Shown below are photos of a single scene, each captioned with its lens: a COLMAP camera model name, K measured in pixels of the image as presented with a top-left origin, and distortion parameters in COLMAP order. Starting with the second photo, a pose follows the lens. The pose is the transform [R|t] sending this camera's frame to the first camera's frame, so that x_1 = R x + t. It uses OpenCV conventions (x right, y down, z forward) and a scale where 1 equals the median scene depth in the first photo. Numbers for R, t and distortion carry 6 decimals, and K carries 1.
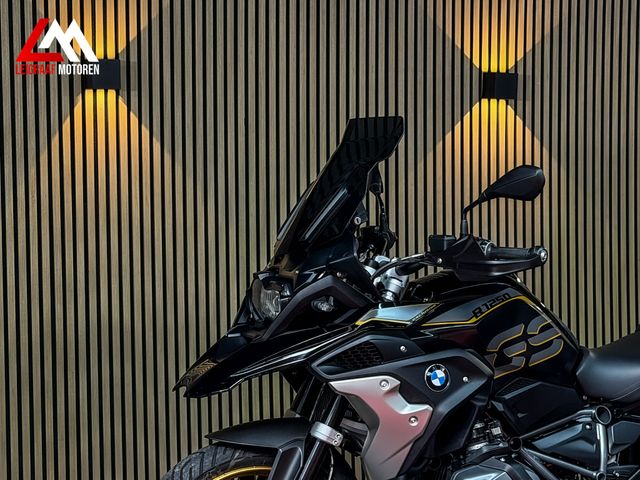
lens RADIAL K [[1402.8, 0, 316.6], [0, 1402.8, 245.4], [0, 0, 1]] dist [0.139450, 0.000000]
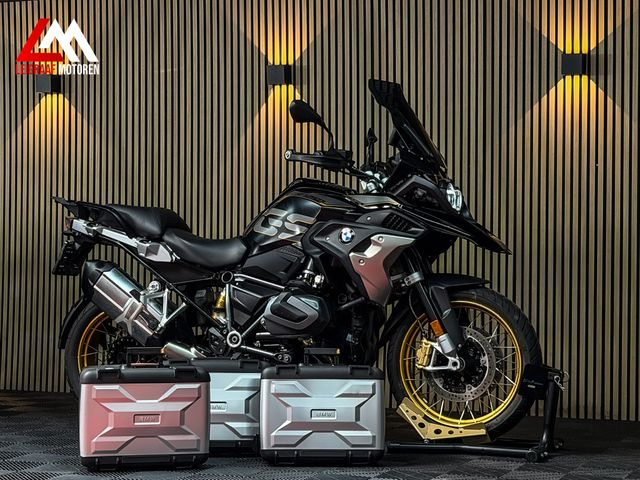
lens RADIAL K [[1423.6, 0, 315.5], [0, 1423.6, 245.9], [0, 0, 1]] dist [0.135882, 0.000000]
pose [[0.700792, 0.017686, -0.713147, 0.974473], [-0.046369, 0.998708, -0.020799, 0.094353], [0.711858, 0.047644, 0.700706, -0.054594]]
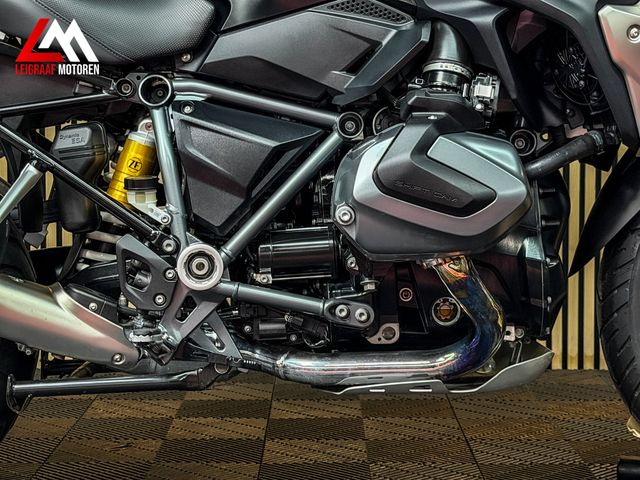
lens RADIAL K [[1442.9, 0, 319.3], [0, 1442.9, 233.3], [0, 0, 1]] dist [0.136129, 0.000000]
pose [[0.919085, 0.046806, -0.391269, 0.262656], [-0.027229, 0.998091, 0.055436, 0.116991], [0.393117, -0.040296, 0.918605, 0.368723]]
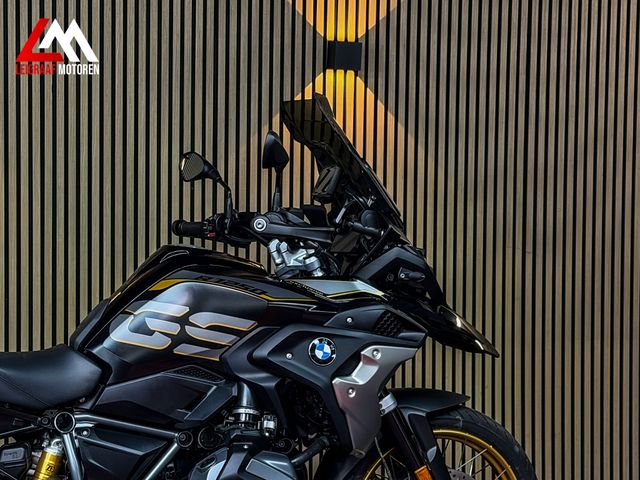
lens RADIAL K [[1442.9, 0, 322.5], [0, 1442.9, 236.4], [0, 0, 1]] dist [0.136129, 0.000000]
pose [[0.994151, 0.026661, -0.104658, 0.242176], [-0.025736, 0.999617, 0.010180, -0.003712], [0.104889, -0.007427, 0.994456, 0.052833]]
